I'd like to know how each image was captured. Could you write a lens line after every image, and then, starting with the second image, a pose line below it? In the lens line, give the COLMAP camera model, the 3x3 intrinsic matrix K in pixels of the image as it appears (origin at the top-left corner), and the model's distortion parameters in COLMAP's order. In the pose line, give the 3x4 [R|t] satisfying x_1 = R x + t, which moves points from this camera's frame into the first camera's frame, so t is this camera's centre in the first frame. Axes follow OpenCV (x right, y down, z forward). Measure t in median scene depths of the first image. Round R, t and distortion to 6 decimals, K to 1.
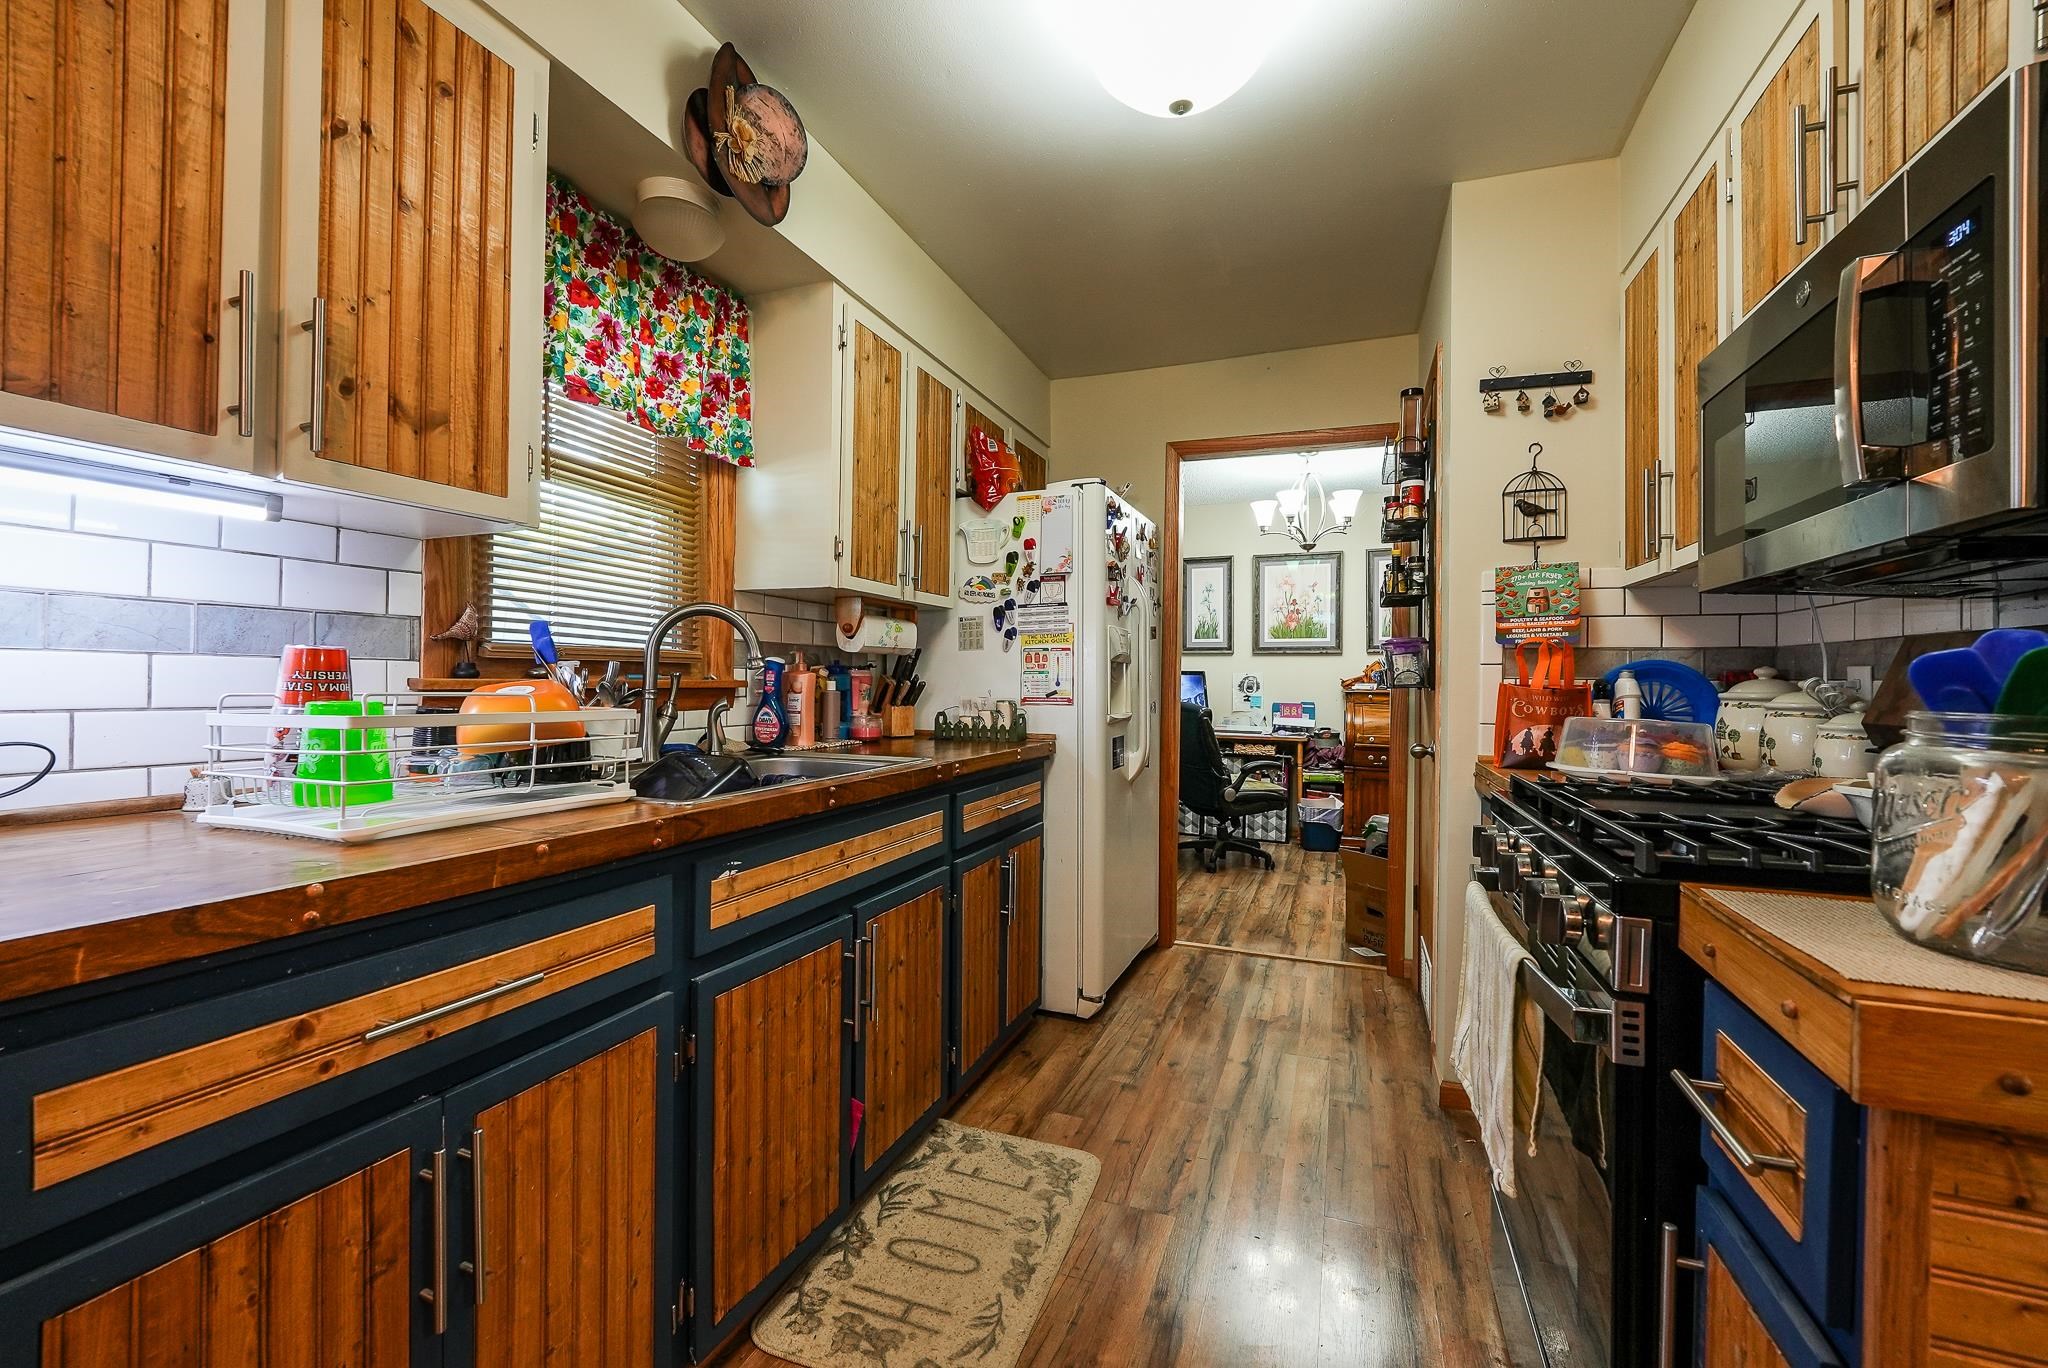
lens RADIAL K [[831.9, 0, 1021.3], [0, 831.9, 680.9], [0, 0, 1]] dist [-0.008659, -0.001820]
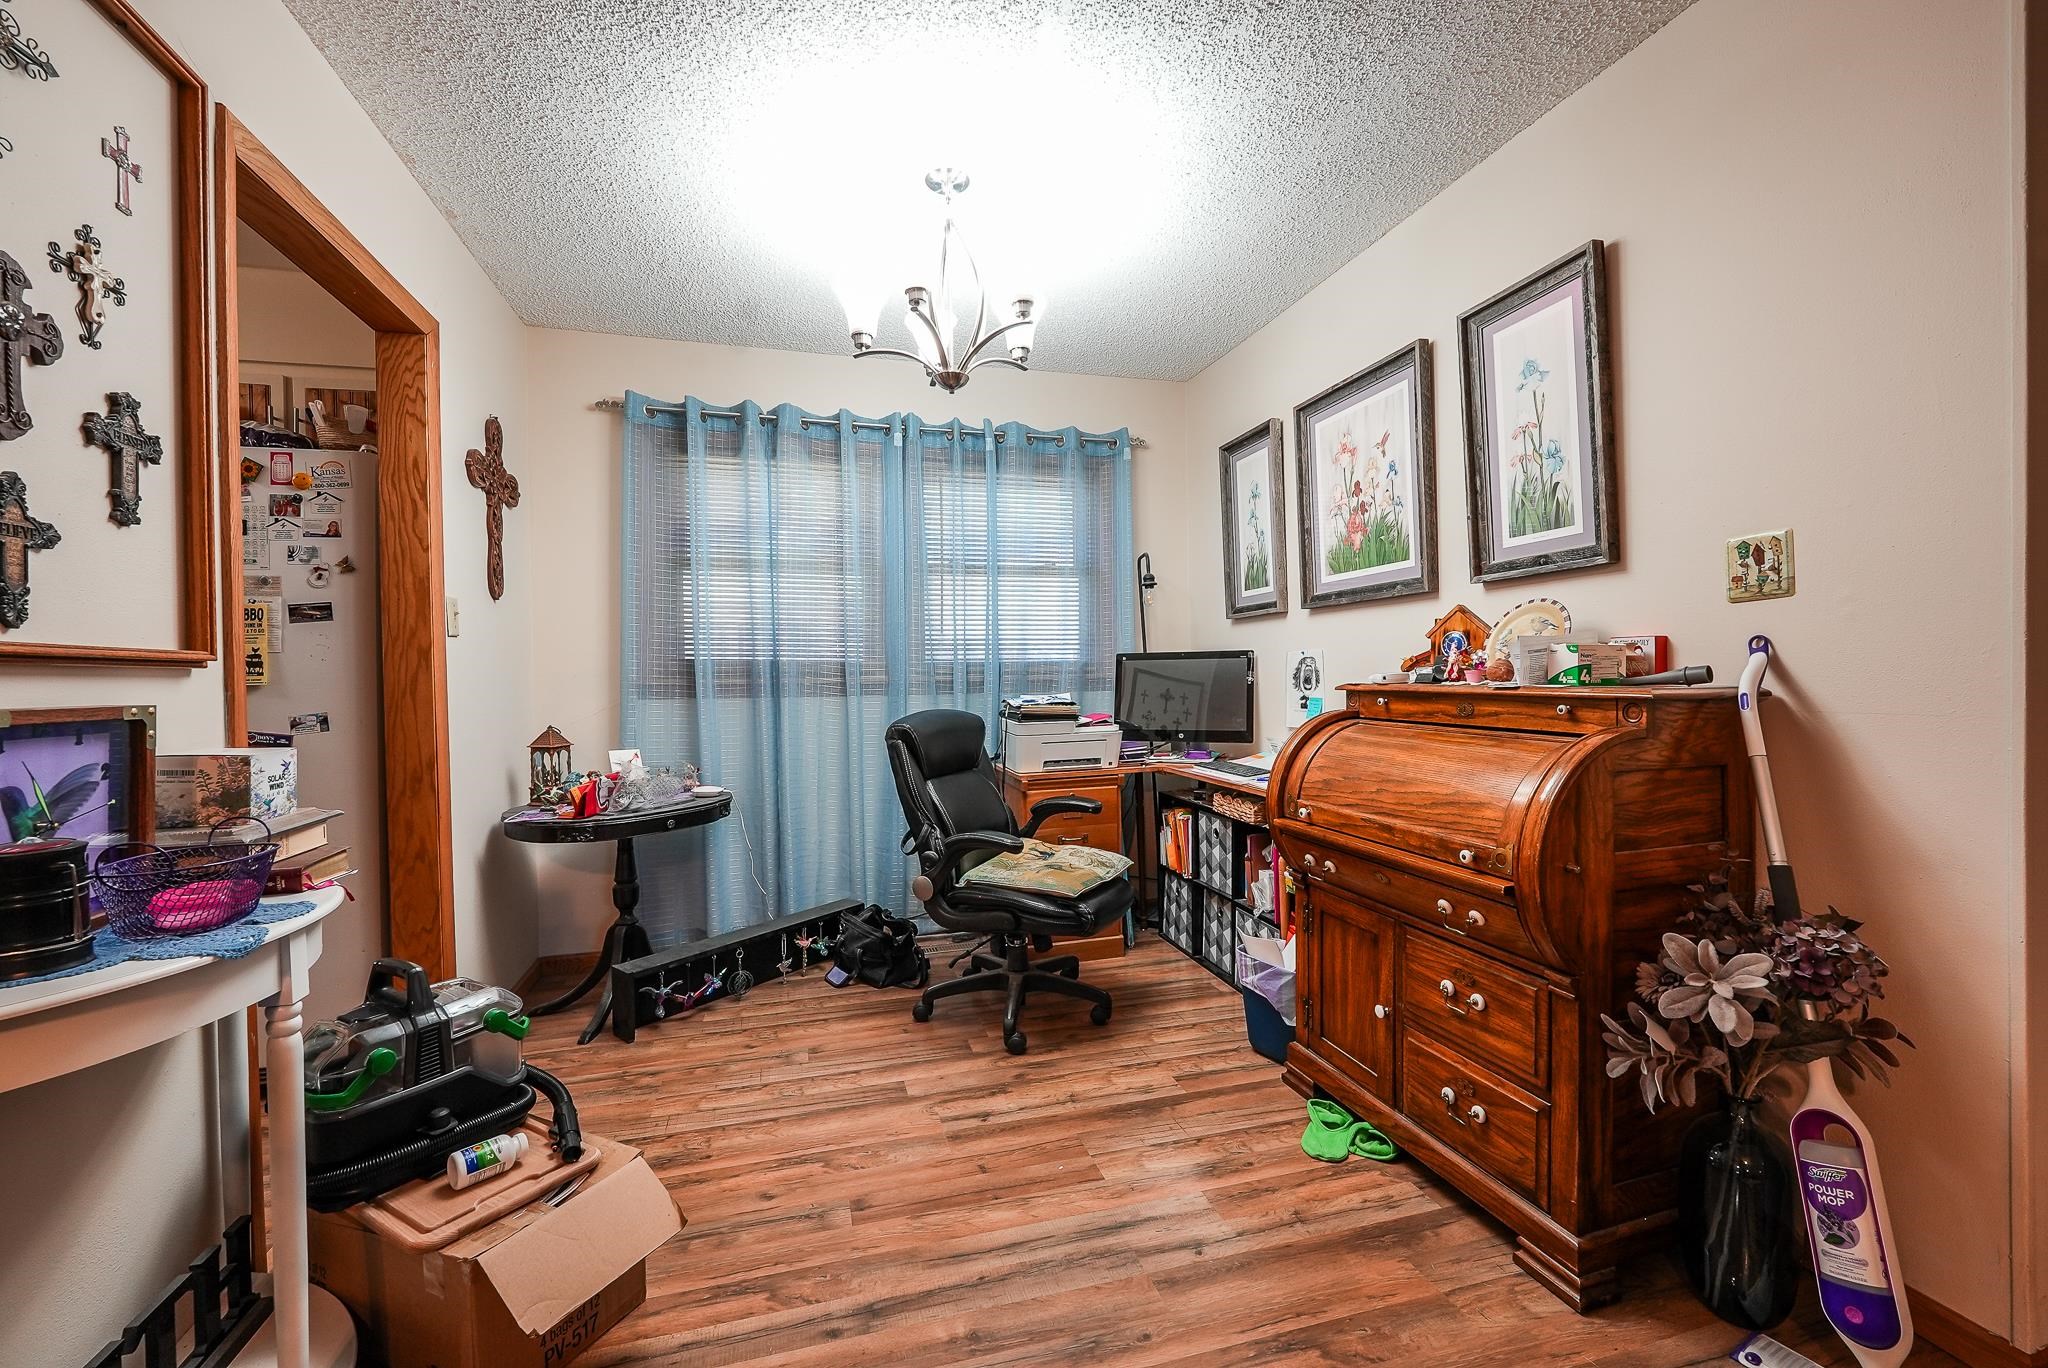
lens RADIAL K [[831.9, 0, 1028.6], [0, 831.9, 679.4], [0, 0, 1]] dist [-0.008659, -0.001820]
pose [[0.600515, -0.014520, -0.799481, 2.100853], [0.018161, 0.999825, -0.004517, 0.024983], [0.799407, -0.011807, 0.600674, 2.143888]]
